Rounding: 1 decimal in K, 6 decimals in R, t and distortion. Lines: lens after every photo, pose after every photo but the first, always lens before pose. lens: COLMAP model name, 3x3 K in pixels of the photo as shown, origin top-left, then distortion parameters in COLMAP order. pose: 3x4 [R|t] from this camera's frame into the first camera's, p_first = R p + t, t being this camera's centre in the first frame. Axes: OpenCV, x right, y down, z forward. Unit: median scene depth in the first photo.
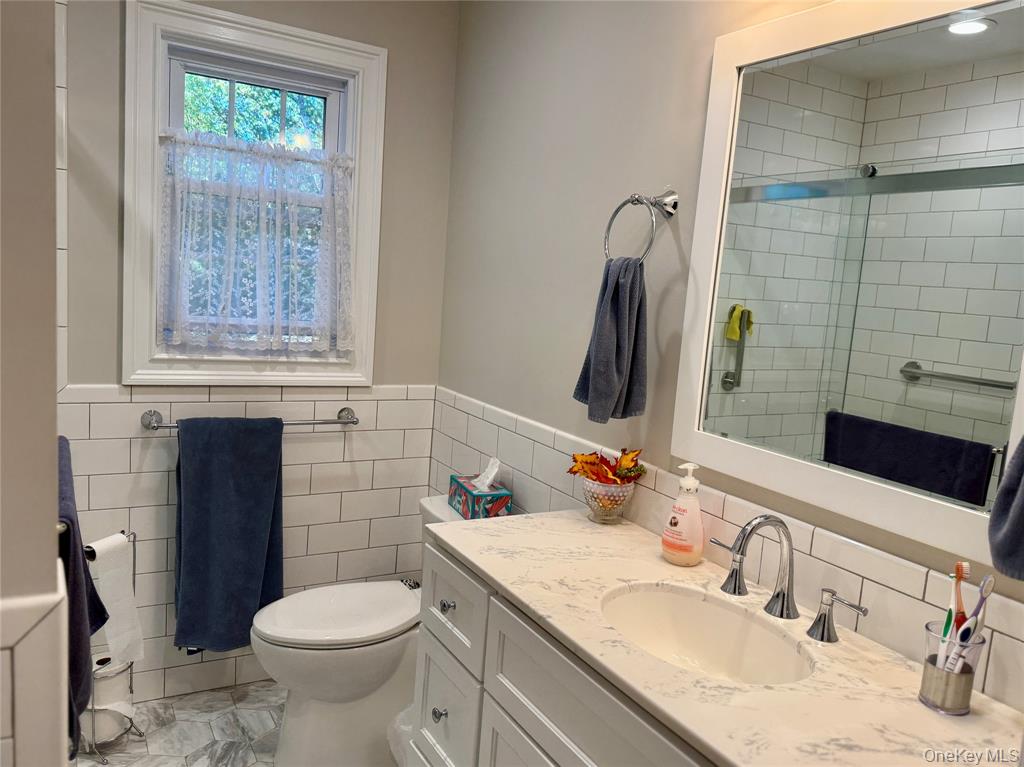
lens RADIAL K [[818.6, 0, 520.2], [0, 818.6, 392.0], [0, 0, 1]] dist [0.045286, -0.097748]
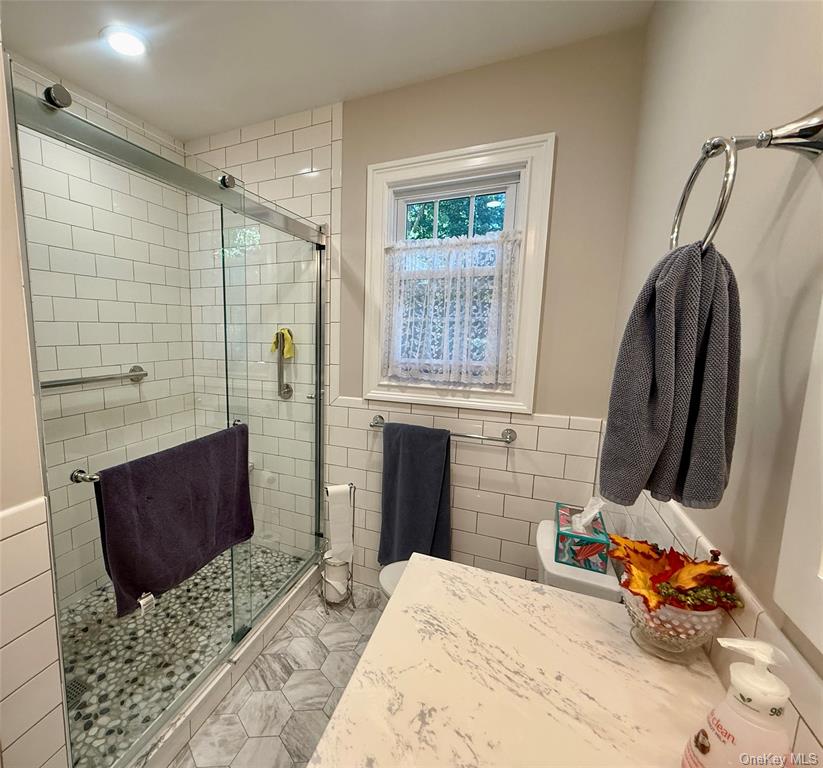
lens RADIAL K [[414.3, 0, 301.2], [0, 414.3, 383.1], [0, 0, 1]] dist [-0.000900, 0.001438]
pose [[0.527559, 0.039264, -0.848611, 0.170774], [-0.075856, 0.997118, -0.001022, -0.028728], [0.846125, 0.064911, 0.529017, 0.409603]]
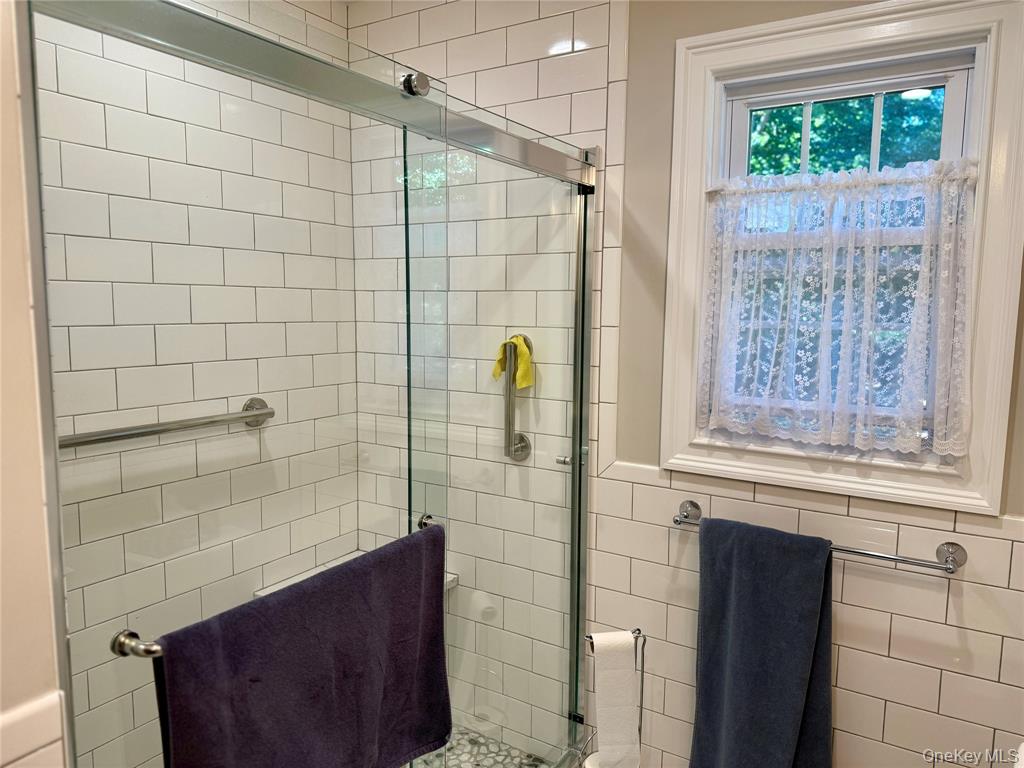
lens RADIAL K [[730.8, 0, 484.6], [0, 730.8, 387.1], [0, 0, 1]] dist [0.045508, -0.051189]
pose [[0.447961, 0.025272, -0.893696, 0.152175], [-0.095135, 0.995273, -0.019541, -0.061091], [0.888977, 0.093775, 0.448247, 0.423593]]
